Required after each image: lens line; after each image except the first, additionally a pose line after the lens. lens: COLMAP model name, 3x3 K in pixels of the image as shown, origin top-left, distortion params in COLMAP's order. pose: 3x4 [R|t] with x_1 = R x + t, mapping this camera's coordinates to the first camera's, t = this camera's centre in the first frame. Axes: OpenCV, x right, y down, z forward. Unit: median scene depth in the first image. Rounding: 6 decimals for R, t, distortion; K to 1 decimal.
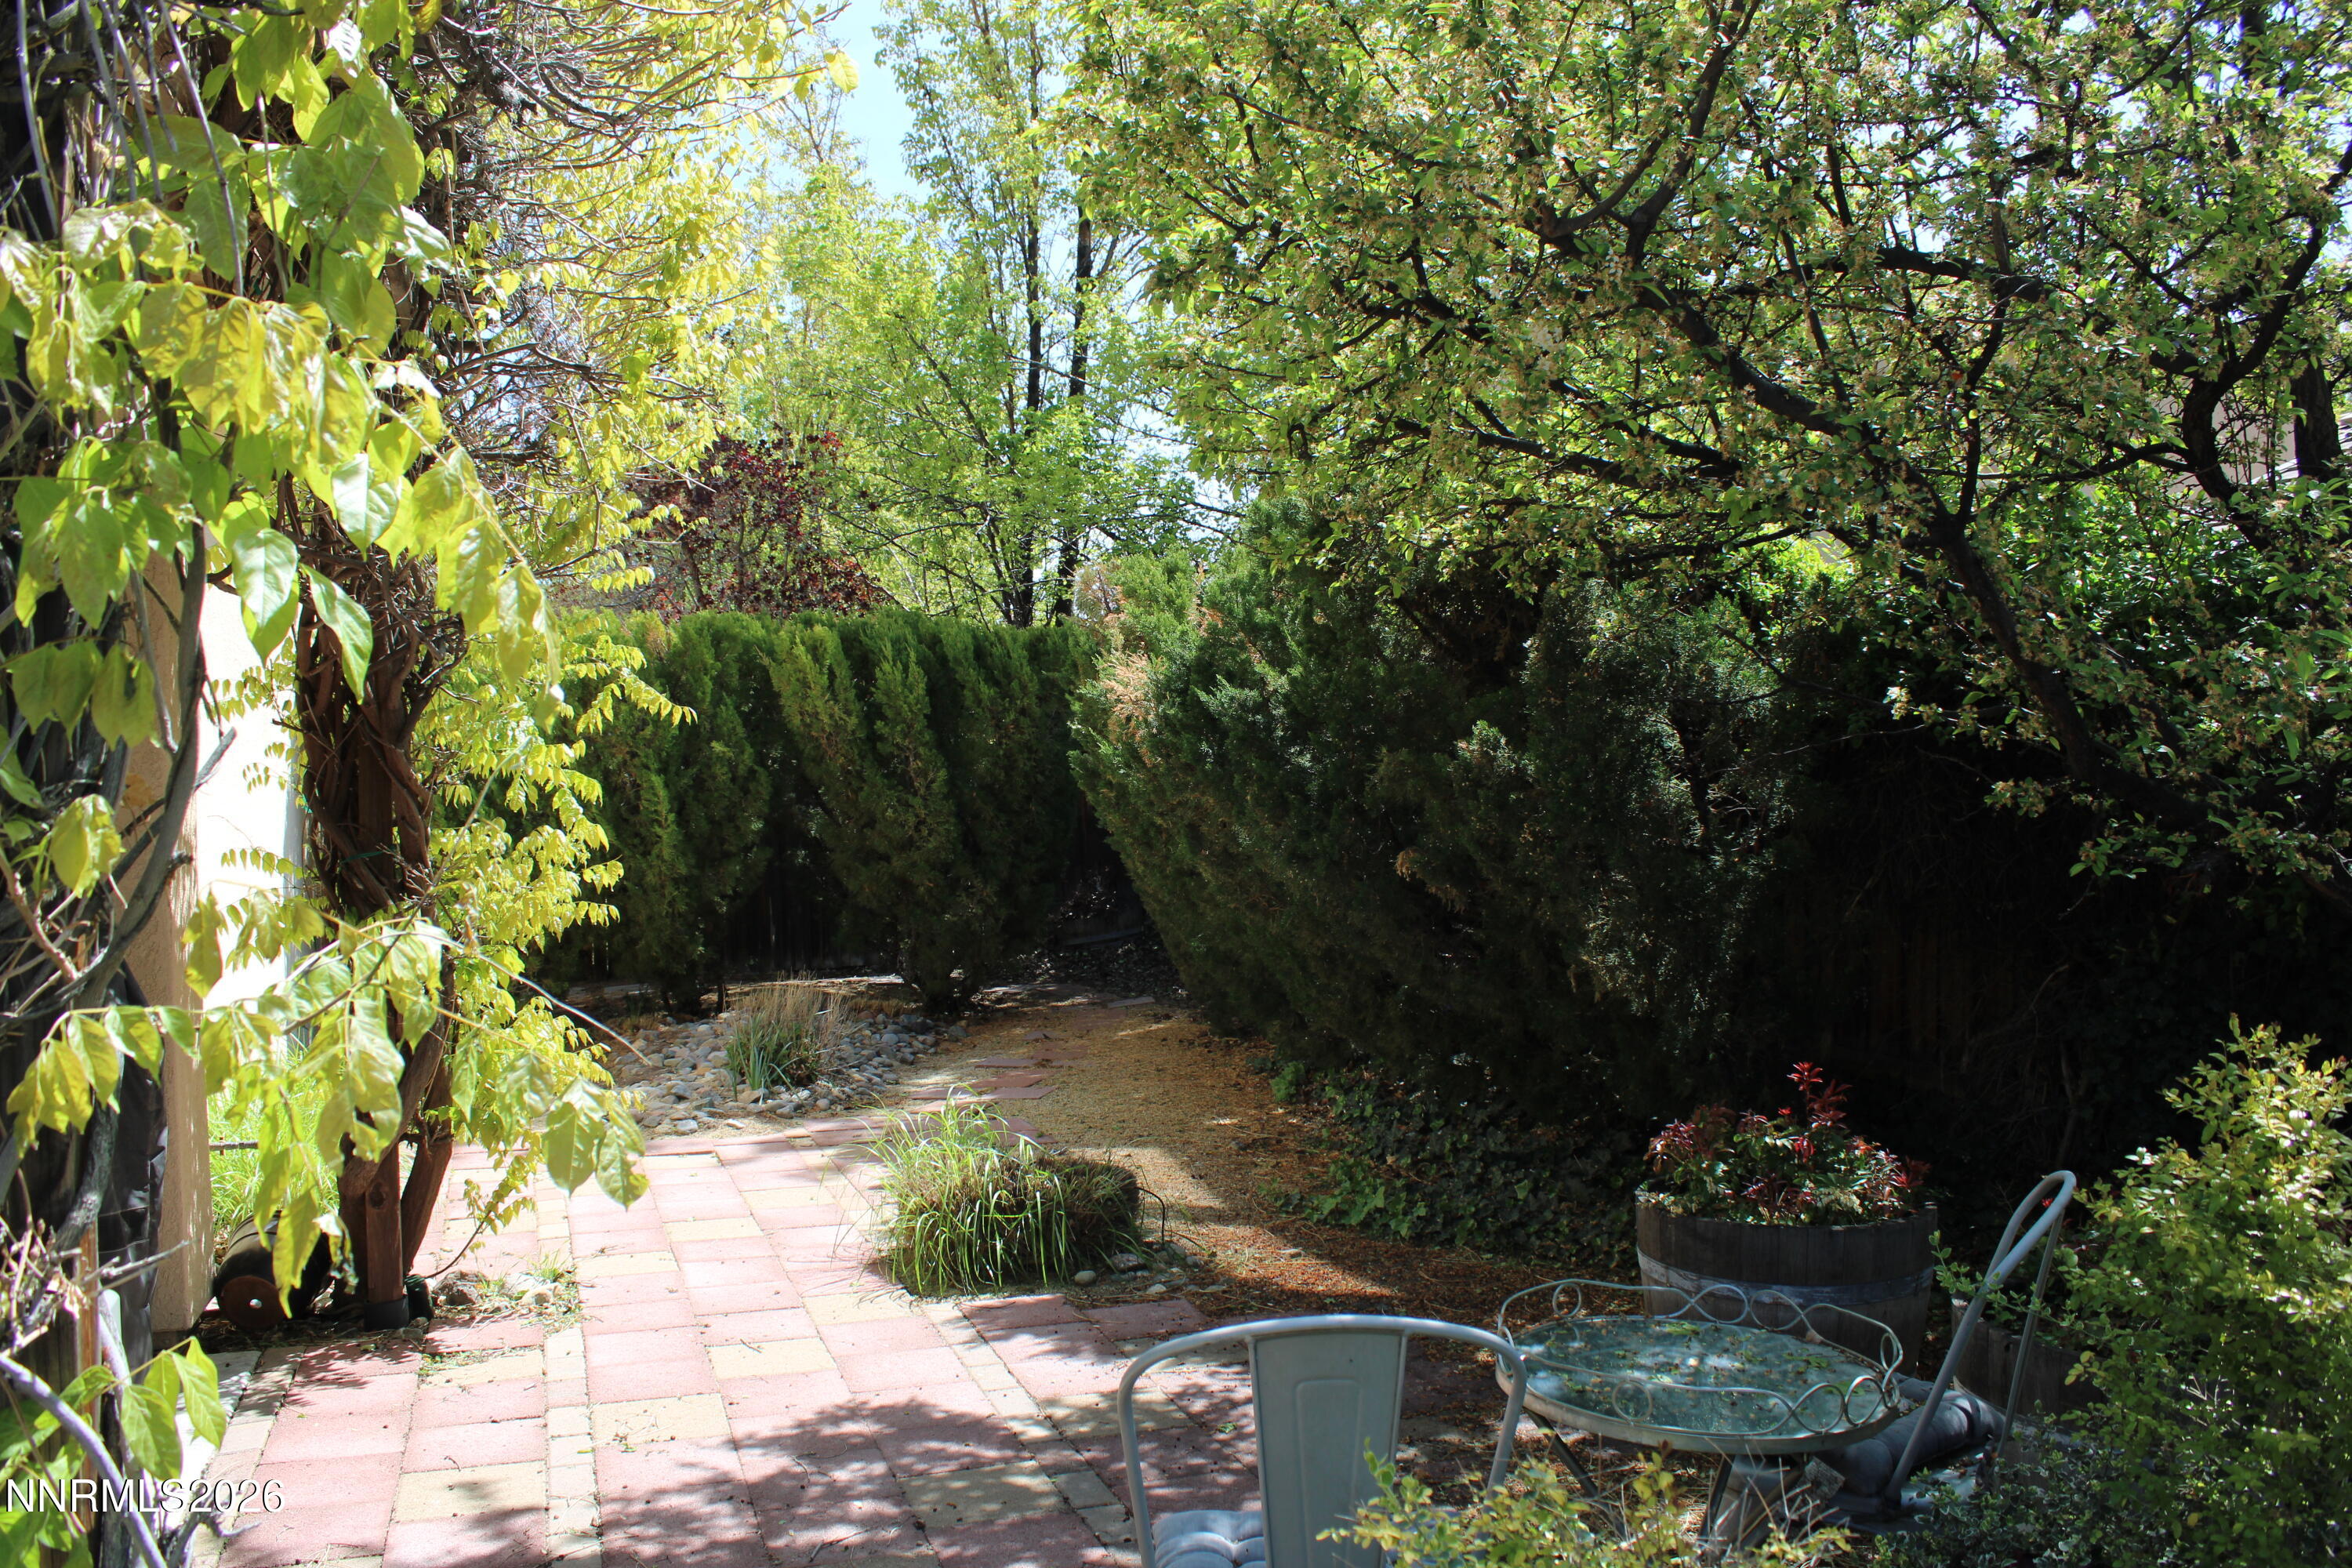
lens RADIAL K [[1931.3, 0, 1176.0], [0, 1931.3, 784.0], [0, 0, 1]] dist [-0.172419, 0.152323]
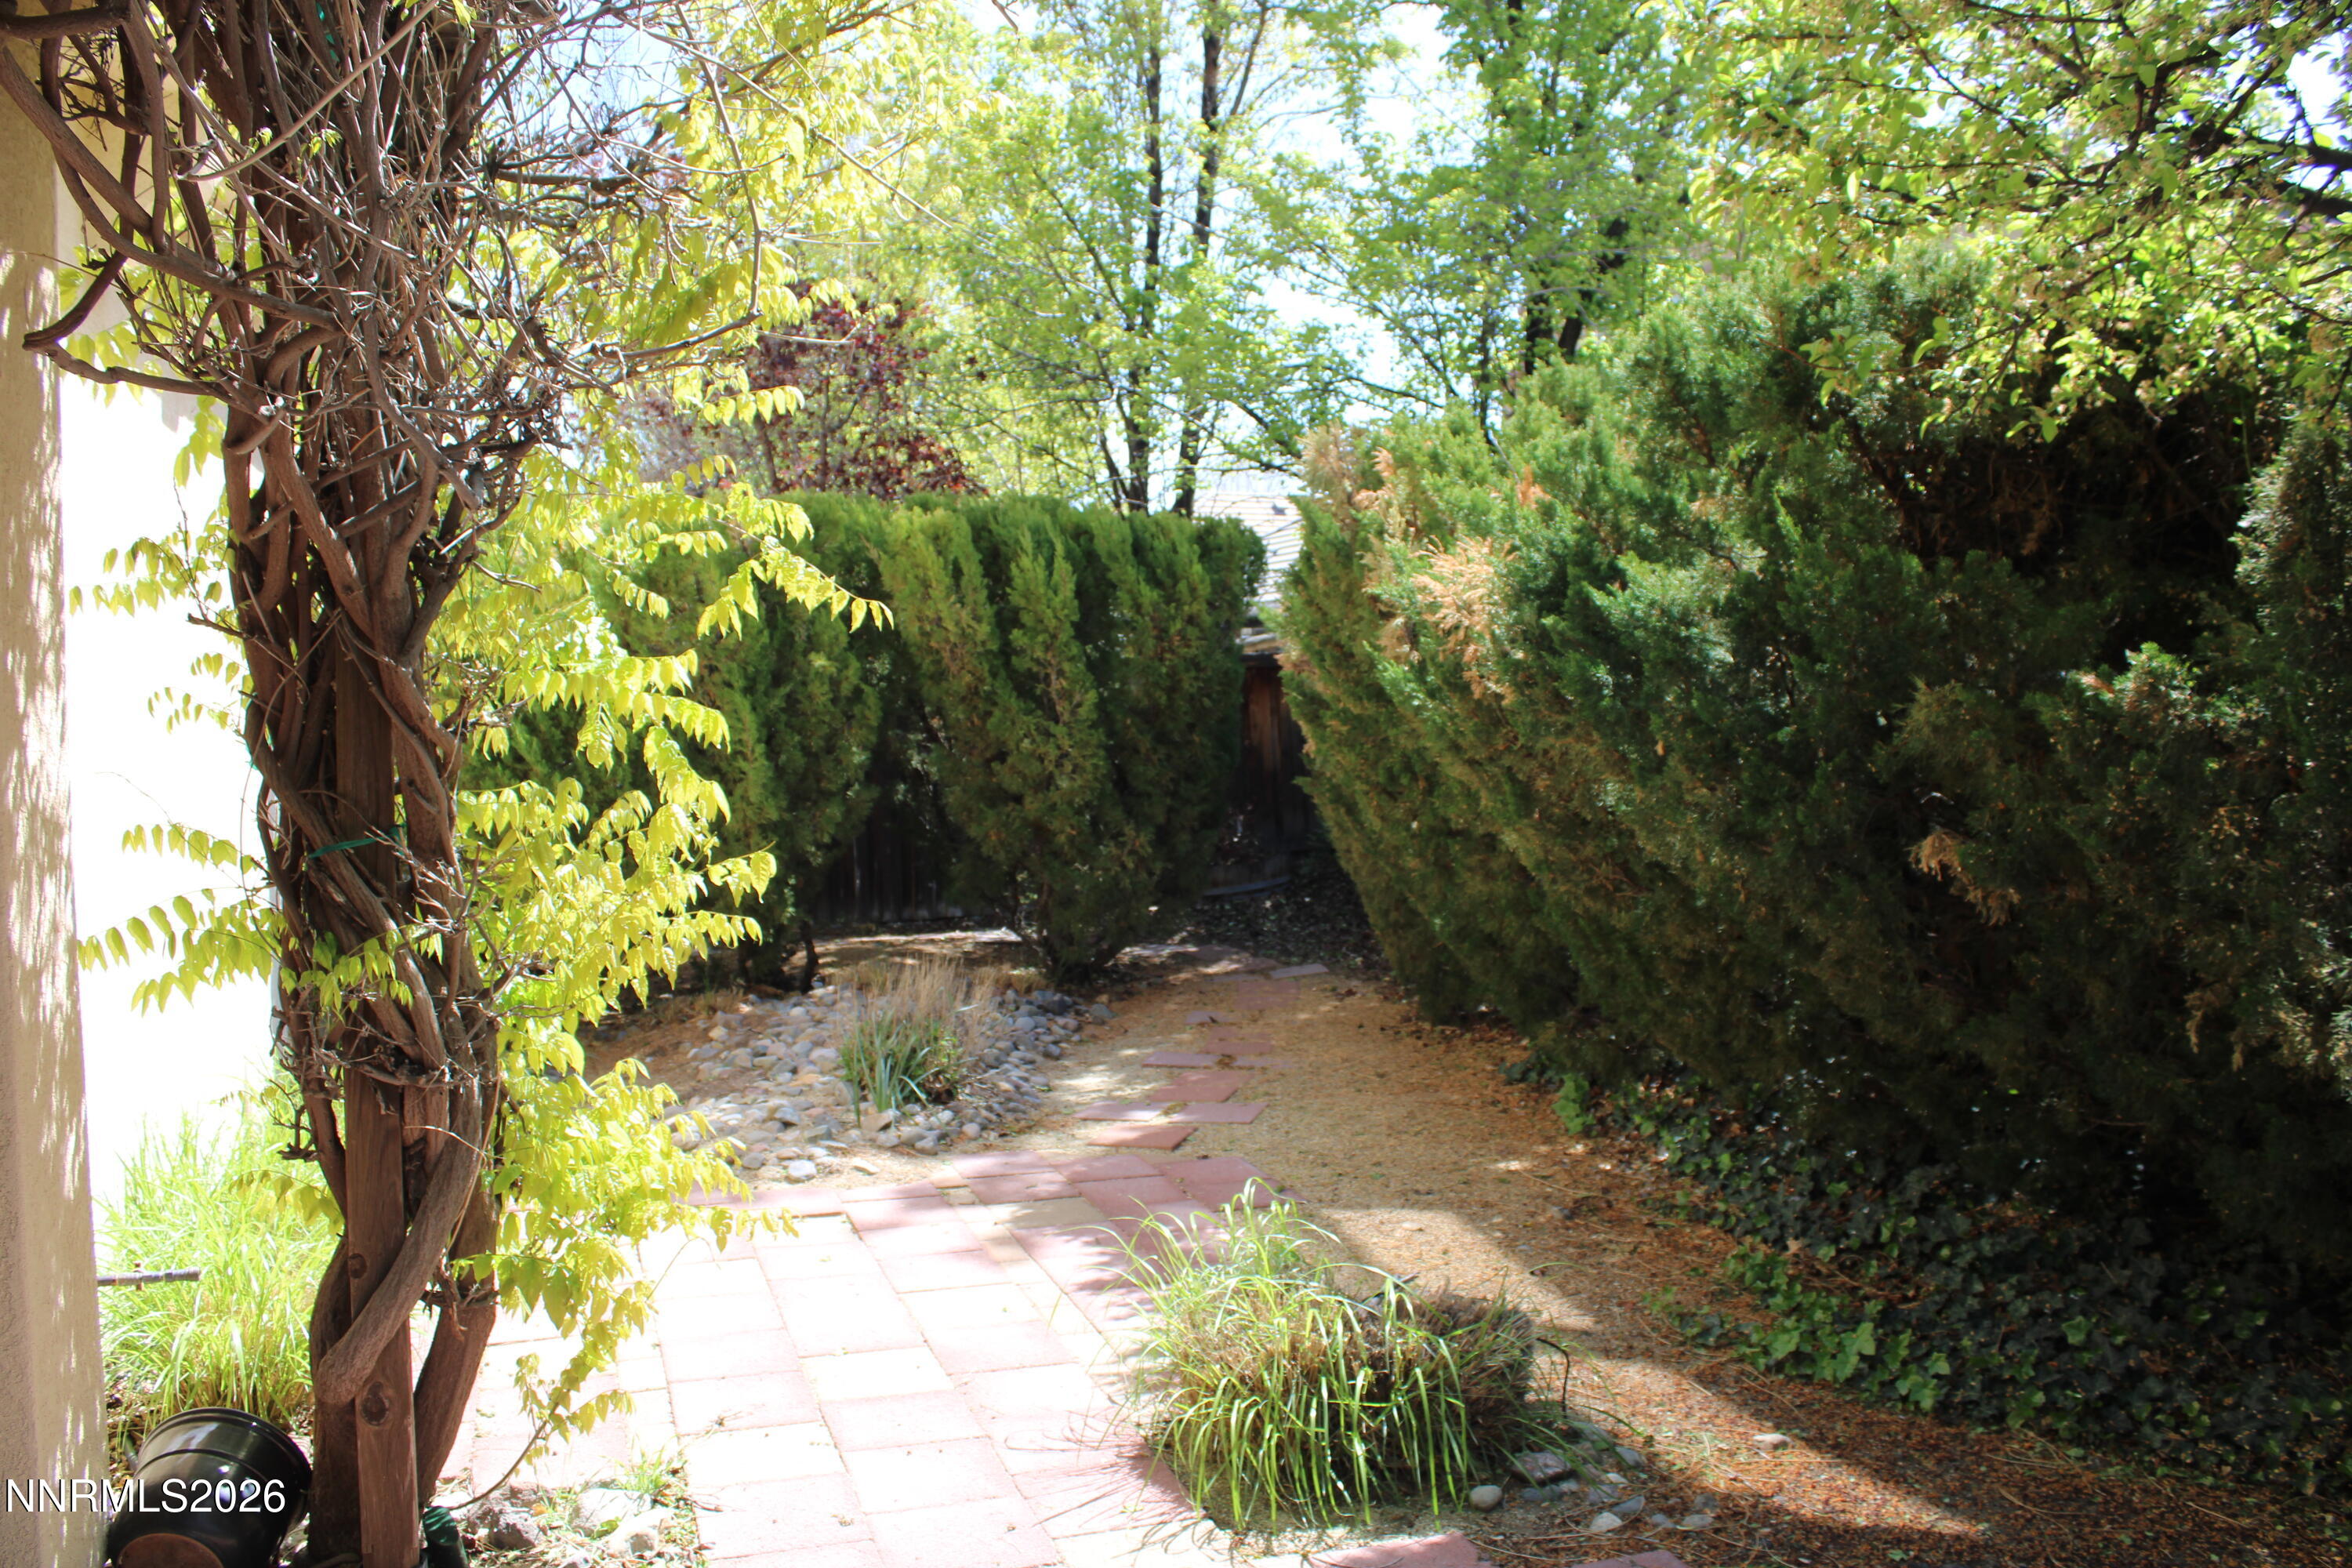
lens RADIAL K [[1931.3, 0, 1176.0], [0, 1931.3, 784.0], [0, 0, 1]] dist [-0.172419, 0.152323]
pose [[0.999862, 0.011589, -0.011917, -0.126959], [-0.011046, 0.998940, 0.044678, -0.008340], [0.012422, -0.044540, 0.998930, 0.320624]]
